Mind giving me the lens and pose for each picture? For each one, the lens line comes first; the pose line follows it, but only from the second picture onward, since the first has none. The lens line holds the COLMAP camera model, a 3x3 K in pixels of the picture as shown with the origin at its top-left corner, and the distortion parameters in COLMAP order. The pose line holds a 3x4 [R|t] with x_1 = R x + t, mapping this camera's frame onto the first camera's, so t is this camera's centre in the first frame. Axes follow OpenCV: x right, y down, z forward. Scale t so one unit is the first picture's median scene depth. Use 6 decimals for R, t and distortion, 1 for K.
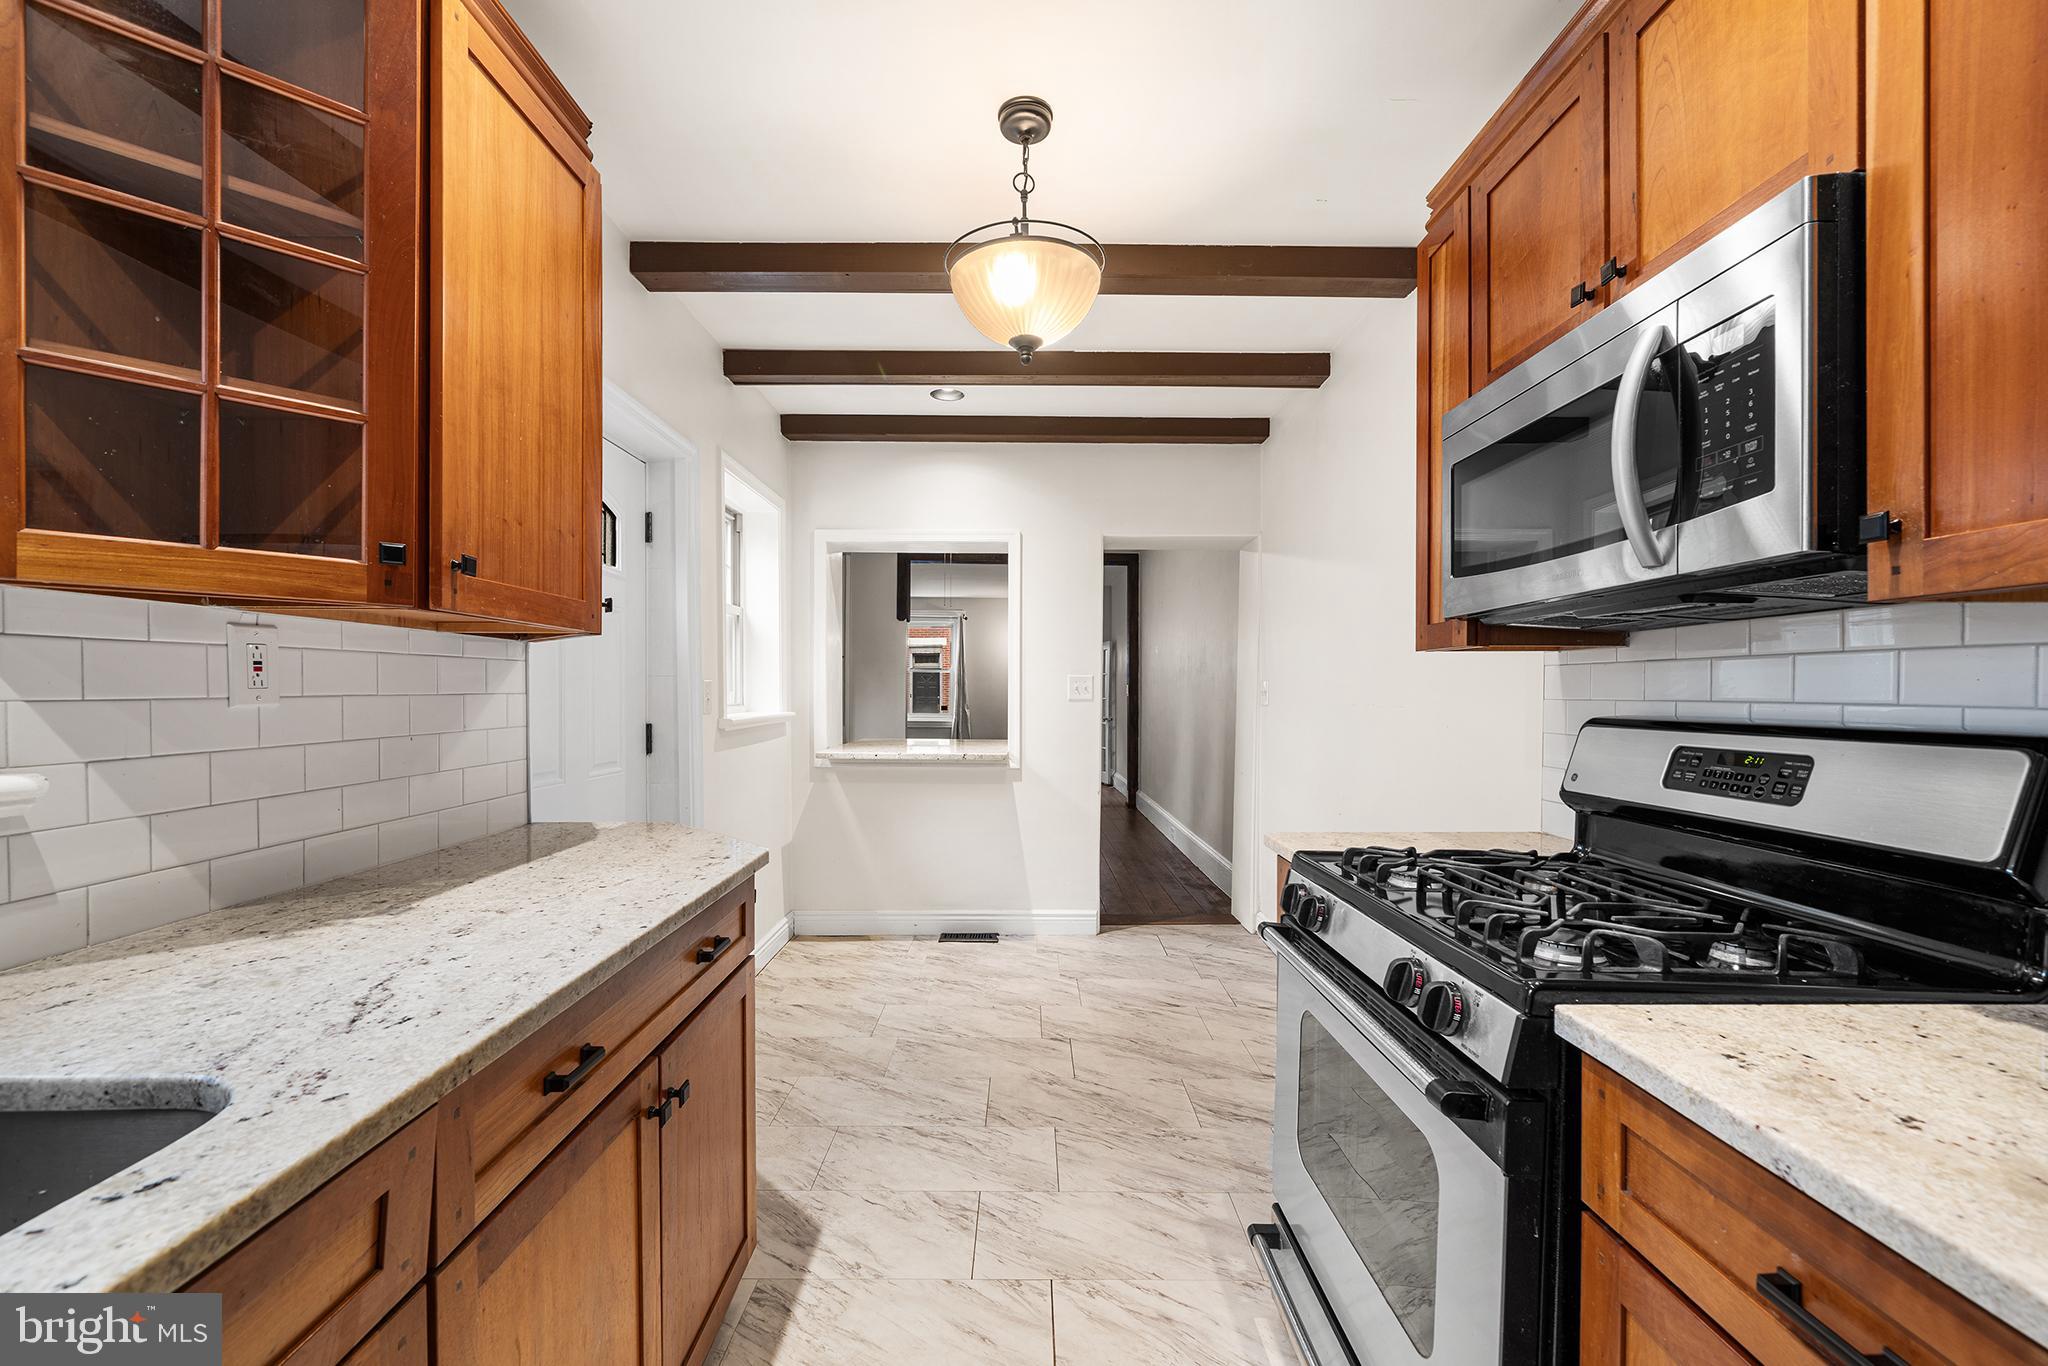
lens RADIAL K [[825.1, 0, 1024.6], [0, 825.1, 689.6], [0, 0, 1]] dist [0.001220, -0.000574]
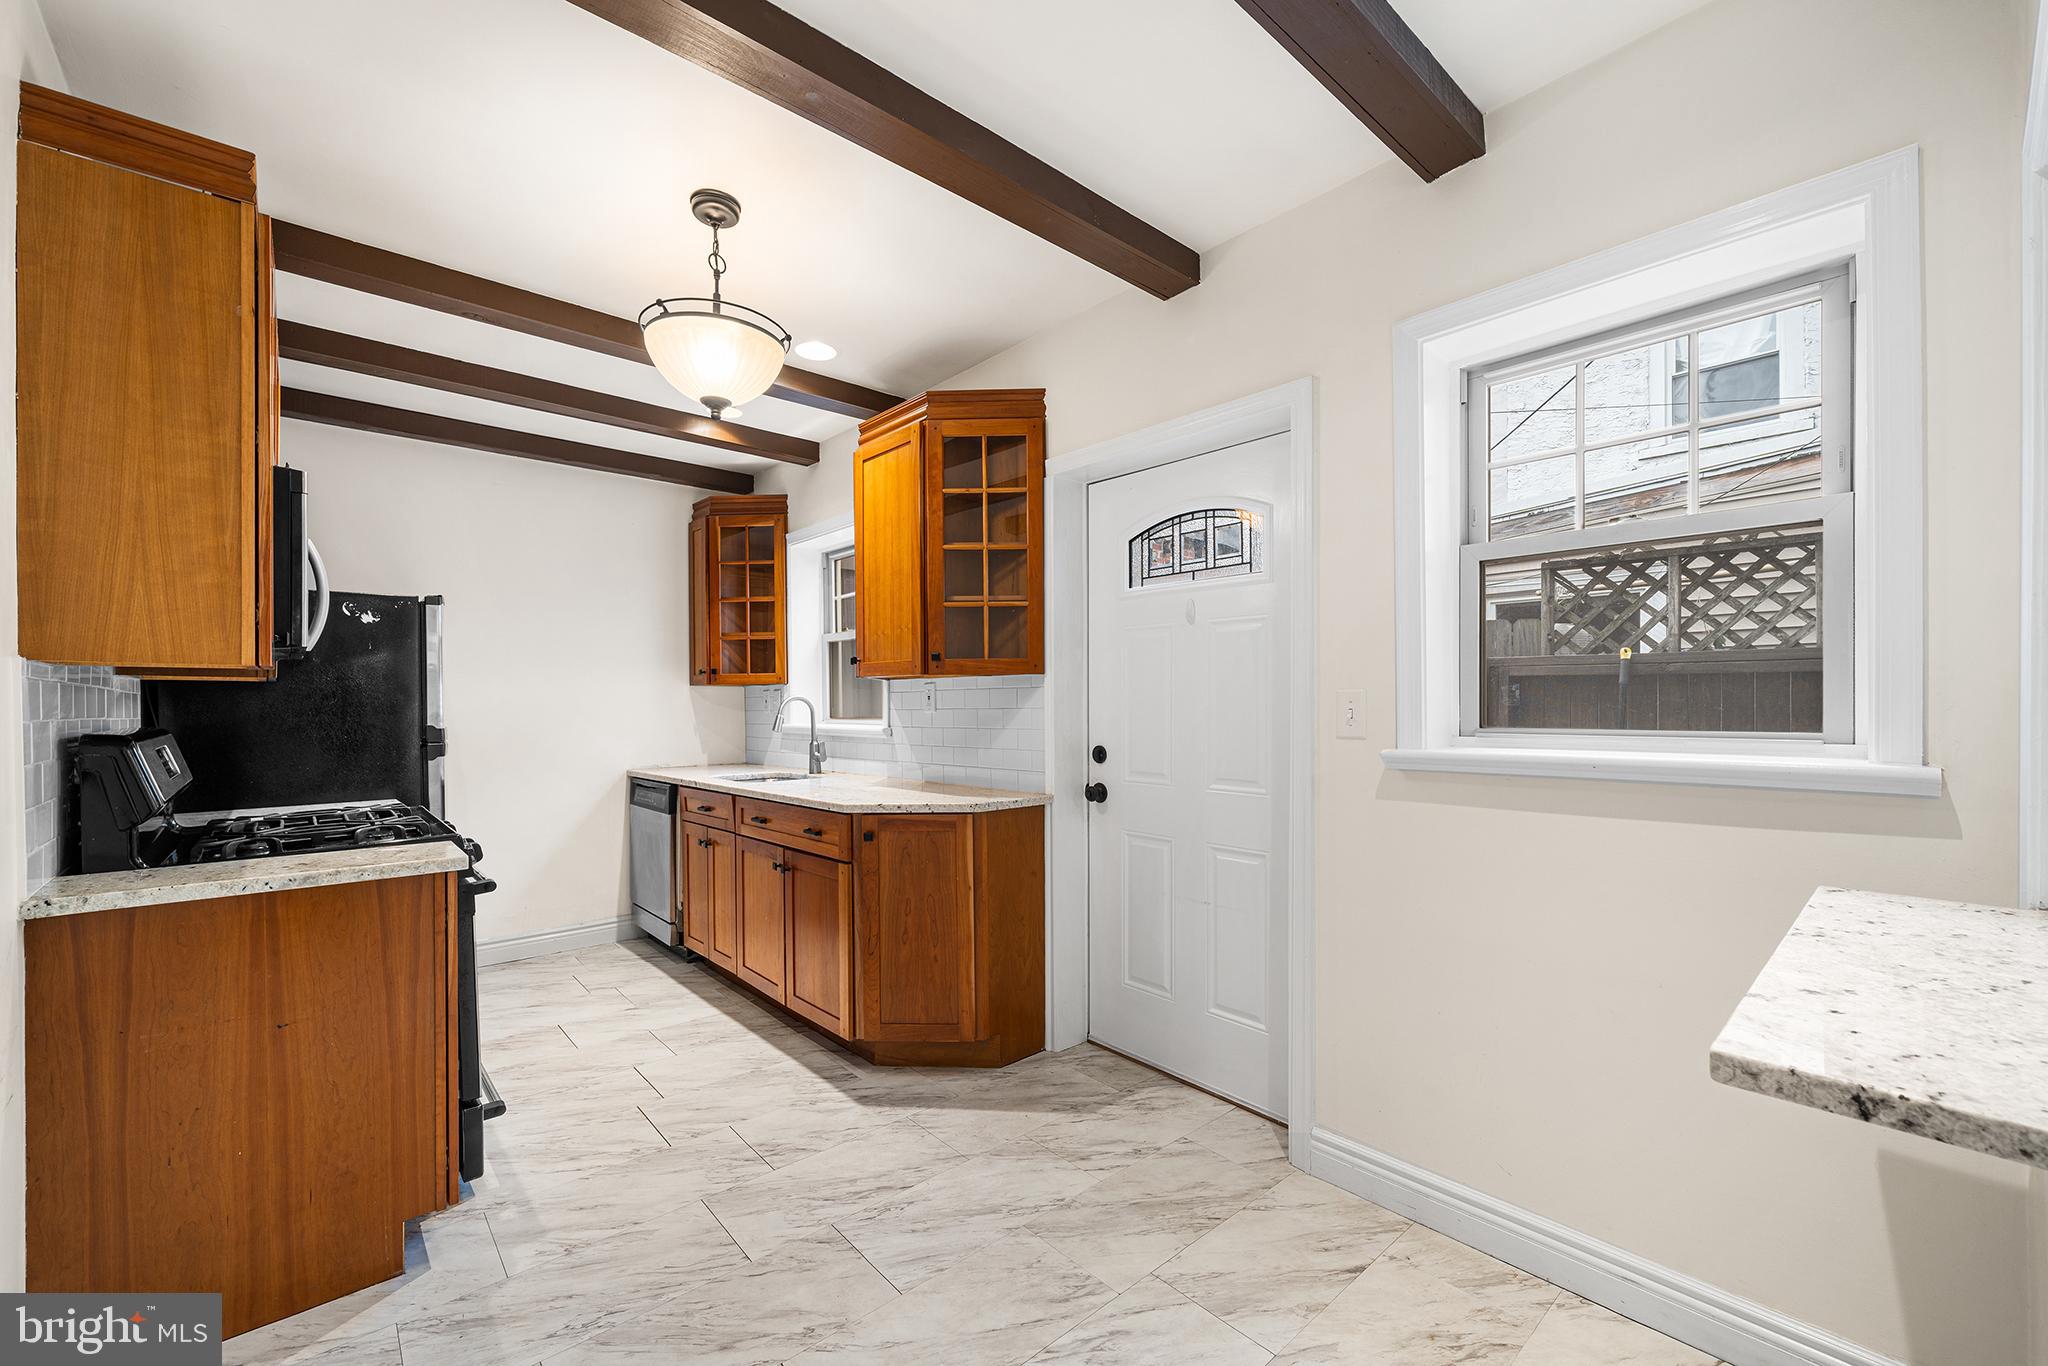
lens RADIAL K [[825.1, 0, 1023.5], [0, 825.1, 715.7], [0, 0, 1]] dist [0.001220, -0.000574]
pose [[-0.747900, 0.010489, -0.663728, 0.440585], [0.004350, 0.999931, 0.010900, 0.002109], [0.663797, 0.005265, -0.747894, 2.152949]]
